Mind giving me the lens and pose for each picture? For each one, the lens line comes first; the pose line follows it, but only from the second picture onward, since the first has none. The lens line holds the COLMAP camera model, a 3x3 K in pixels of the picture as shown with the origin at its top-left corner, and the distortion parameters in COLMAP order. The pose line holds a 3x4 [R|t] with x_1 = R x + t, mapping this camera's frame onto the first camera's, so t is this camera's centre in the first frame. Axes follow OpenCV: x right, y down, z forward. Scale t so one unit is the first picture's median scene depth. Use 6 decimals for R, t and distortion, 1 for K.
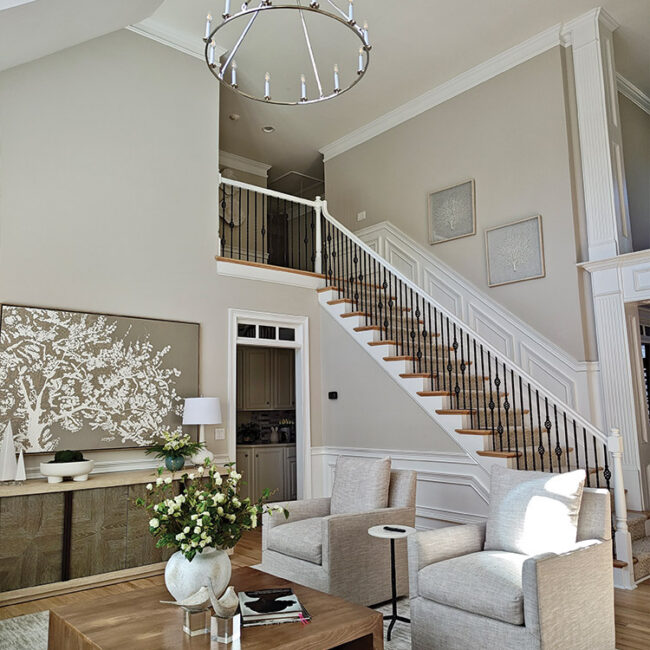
lens RADIAL K [[592.1, 0, 325.0], [0, 592.1, 325.0], [0, 0, 1]] dist [0.096870, -0.138255]
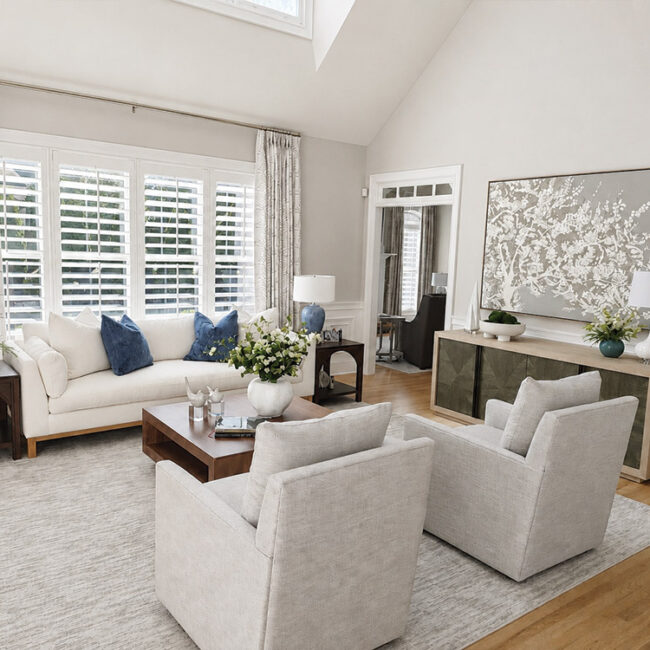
lens RADIAL K [[581.0, 0, 325.0], [0, 581.0, 325.0], [0, 0, 1]] dist [0.082925, -0.141942]
pose [[-0.084323, 0.139980, -0.986557, 0.606899], [0.105850, 0.985740, 0.130817, 0.053389], [0.990800, -0.093396, -0.097938, 0.721283]]
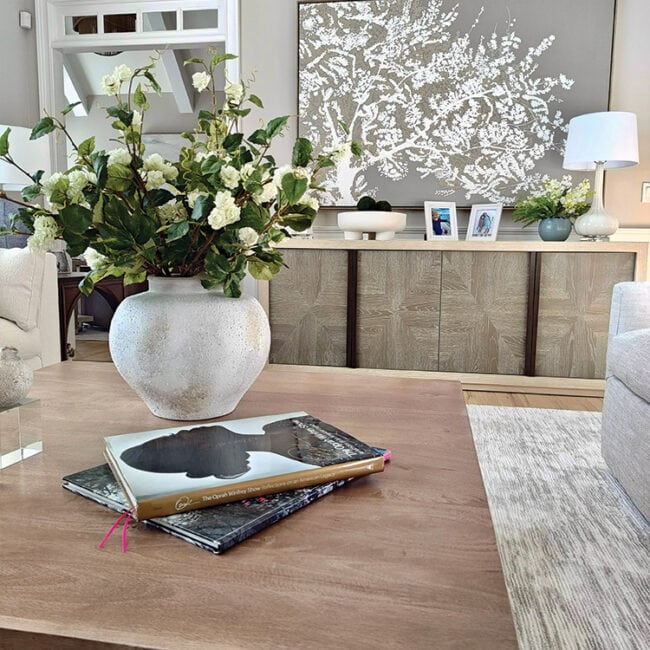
lens RADIAL K [[592.1, 0, 325.0], [0, 592.1, 325.0], [0, 0, 1]] dist [0.096870, -0.138255]
pose [[0.623947, 0.118338, -0.772454, 0.097208], [0.087677, 0.971626, 0.219672, 0.179533], [0.776532, -0.204790, 0.595868, 0.469631]]
